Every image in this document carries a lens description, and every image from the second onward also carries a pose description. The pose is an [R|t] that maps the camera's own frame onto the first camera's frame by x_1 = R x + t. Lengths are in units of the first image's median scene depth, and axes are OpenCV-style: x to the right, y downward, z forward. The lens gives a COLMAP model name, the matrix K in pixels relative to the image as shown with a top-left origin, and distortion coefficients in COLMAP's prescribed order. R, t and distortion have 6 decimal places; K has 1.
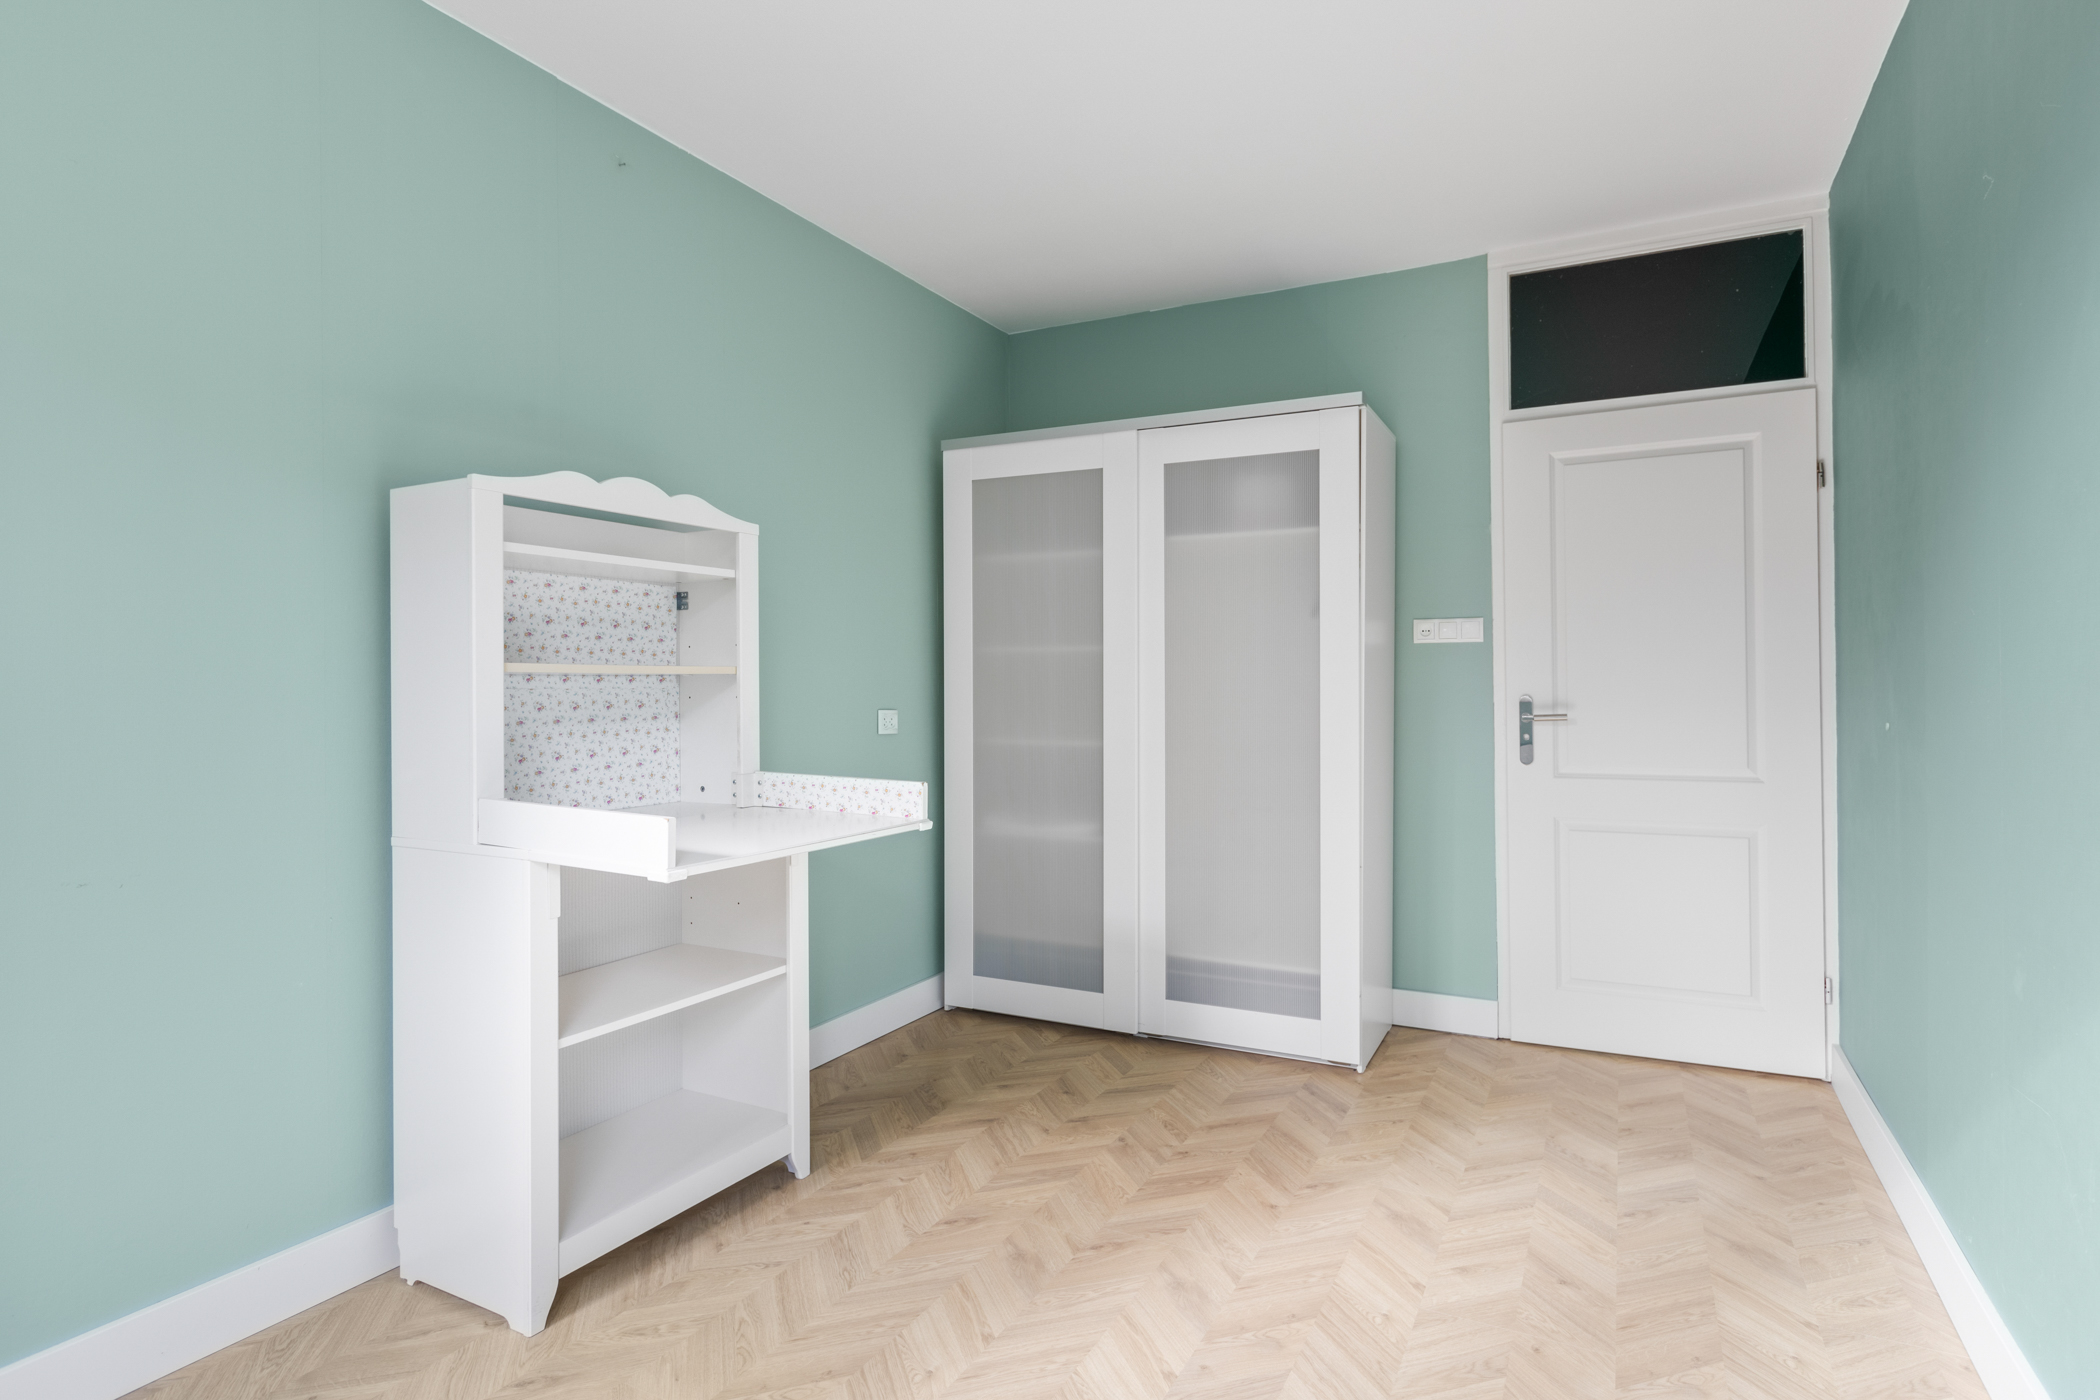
lens RADIAL K [[1094.7, 0, 1037.5], [0, 1094.7, 690.2], [0, 0, 1]] dist [0.000186, 0.000103]
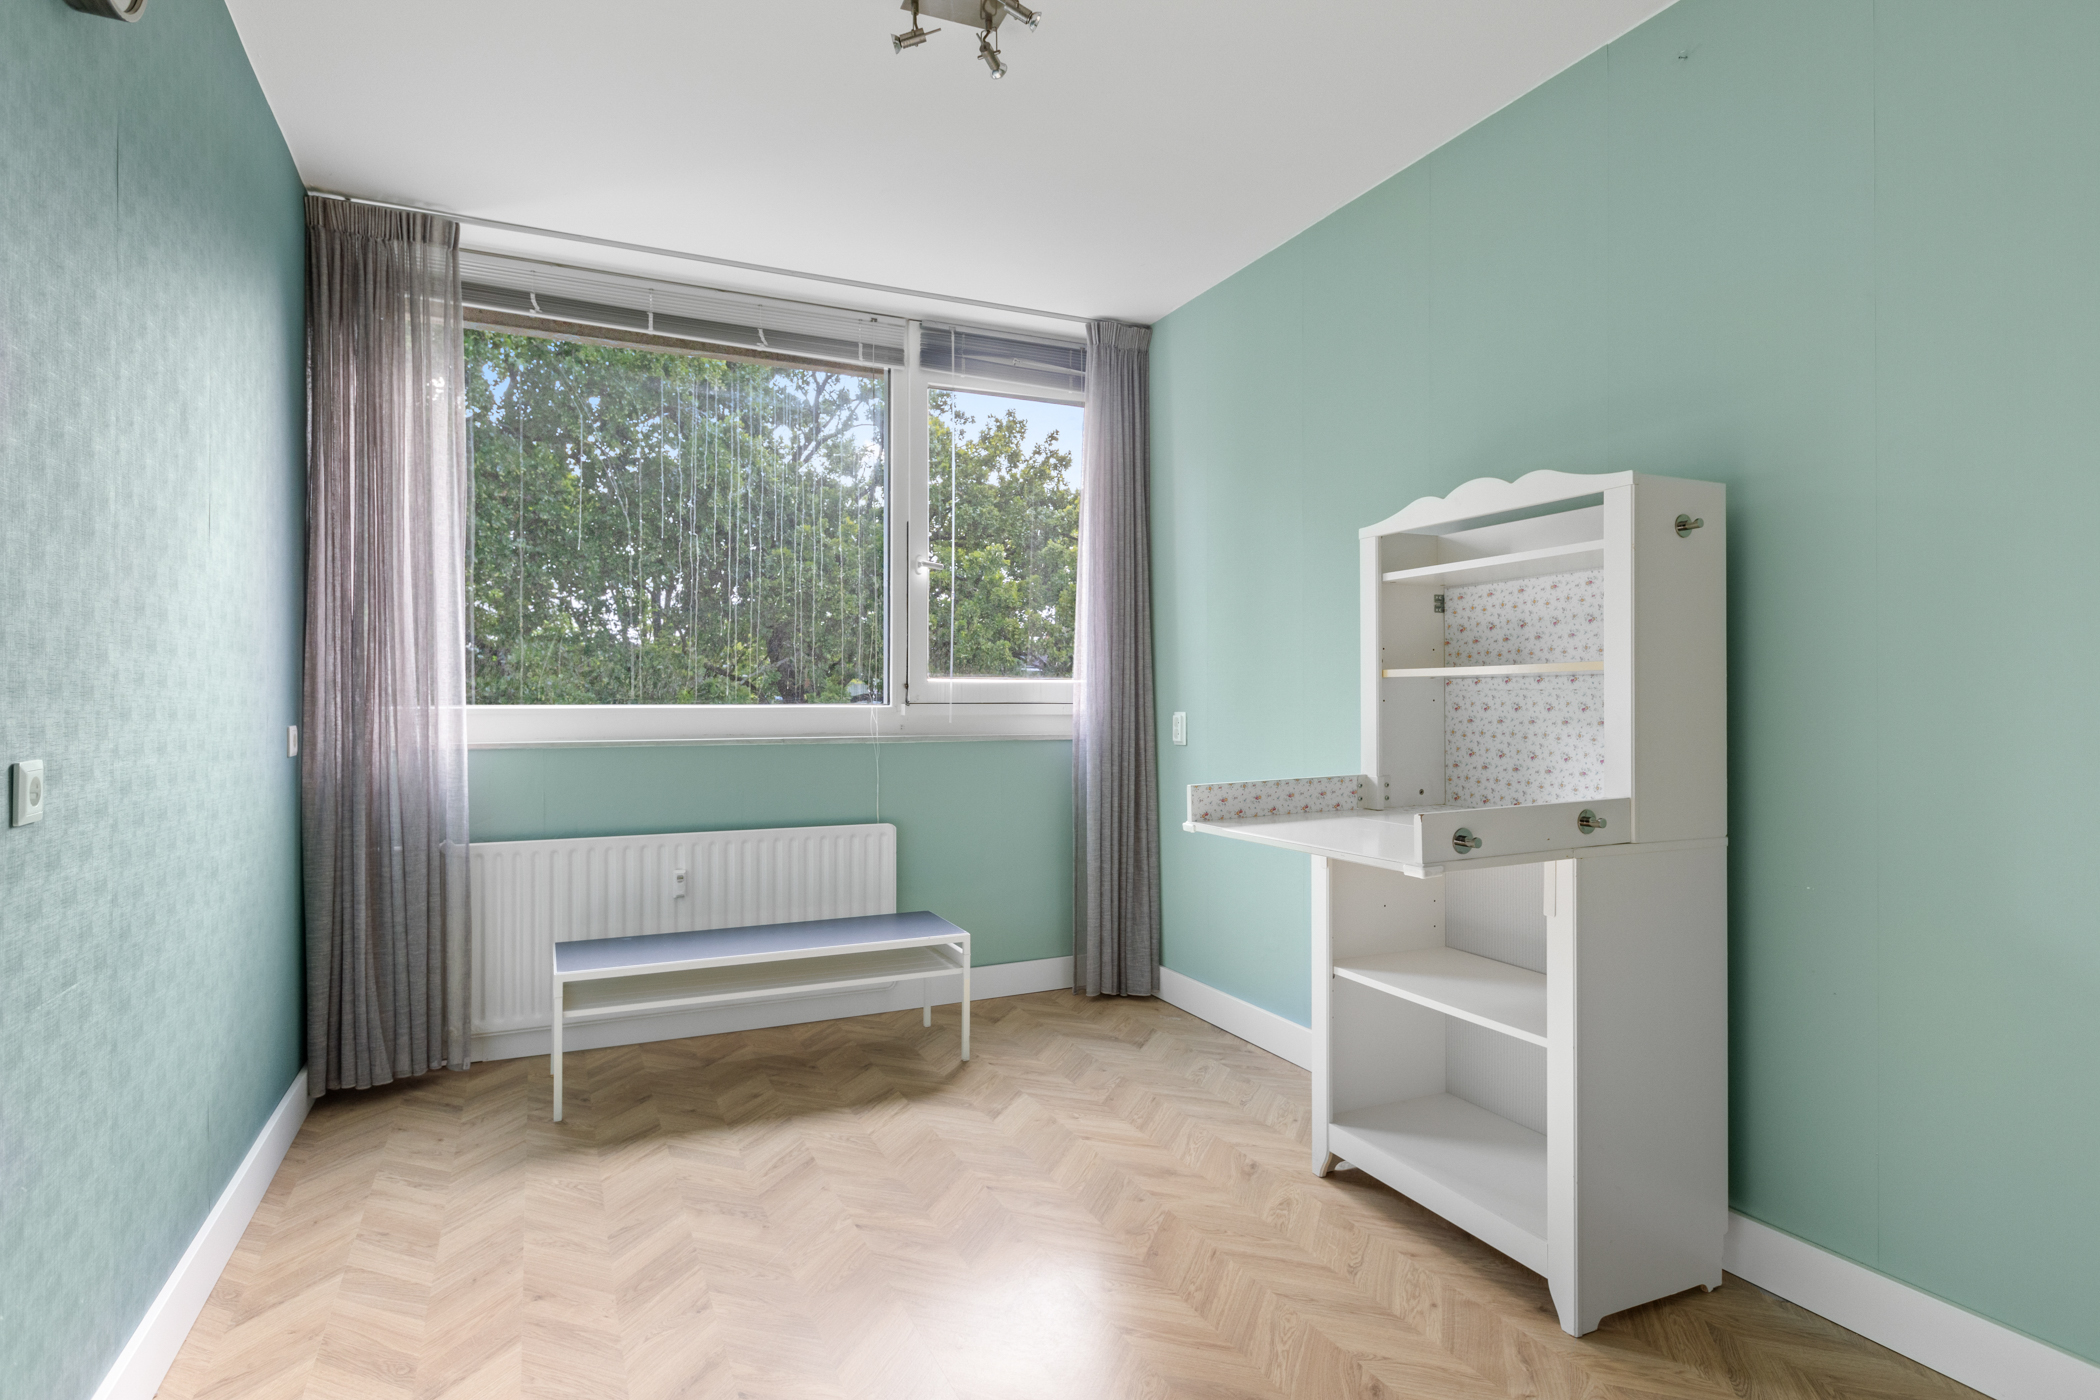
lens RADIAL K [[1094.7, 0, 1037.5], [0, 1094.7, 690.2], [0, 0, 1]] dist [0.000186, 0.000103]
pose [[-0.602767, 0.008539, -0.797872, 0.663416], [0.011717, 0.999930, 0.001849, -0.008311], [0.797831, -0.008234, -0.602825, 1.263167]]
